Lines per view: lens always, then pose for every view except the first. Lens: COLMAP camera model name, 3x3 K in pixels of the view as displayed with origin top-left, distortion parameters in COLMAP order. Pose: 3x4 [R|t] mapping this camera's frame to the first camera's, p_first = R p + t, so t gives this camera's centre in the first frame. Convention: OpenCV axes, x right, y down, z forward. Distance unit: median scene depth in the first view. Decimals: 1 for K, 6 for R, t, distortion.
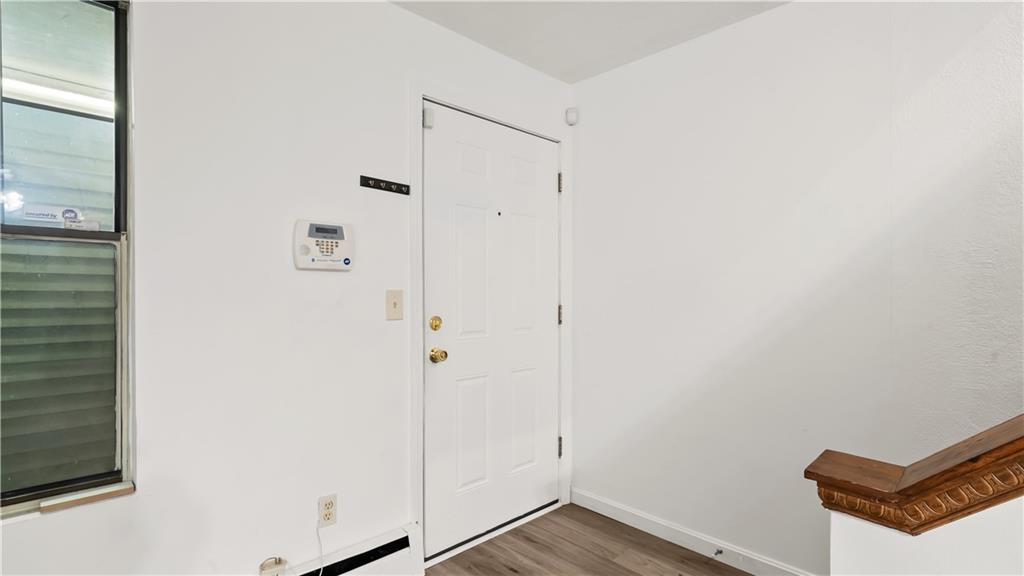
lens RADIAL K [[483.1, 0, 497.7], [0, 483.1, 296.7], [0, 0, 1]] dist [-0.007472, 0.003770]
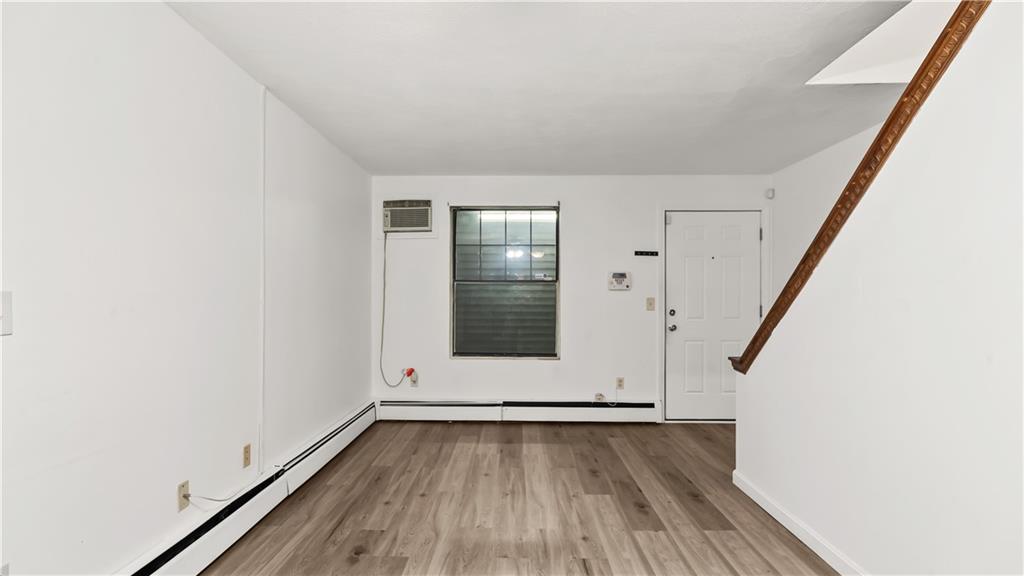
lens RADIAL K [[483.1, 0, 506.9], [0, 483.1, 292.9], [0, 0, 1]] dist [-0.007472, 0.003770]
pose [[0.722307, -0.000072, -0.691573, 0.923657], [-0.006659, 0.999953, -0.007060, -0.015480], [0.691541, 0.009705, 0.722272, -1.196012]]
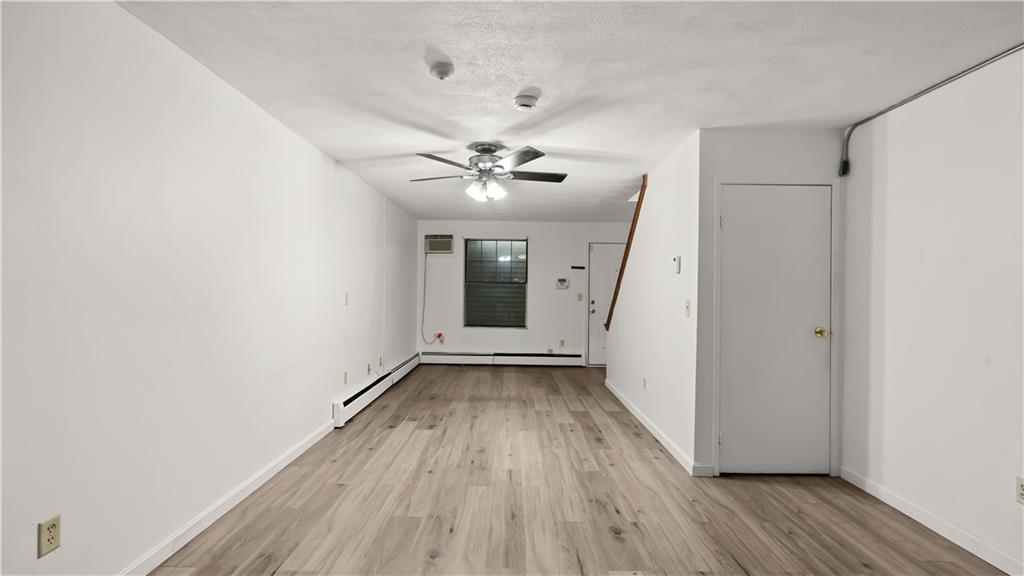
lens RADIAL K [[483.1, 0, 509.1], [0, 483.1, 287.5], [0, 0, 1]] dist [-0.007472, 0.003770]
pose [[0.733303, 0.013405, -0.679770, 2.132358], [-0.017825, 0.999841, 0.000488, -0.055797], [0.679669, 0.011759, 0.733425, -2.401597]]
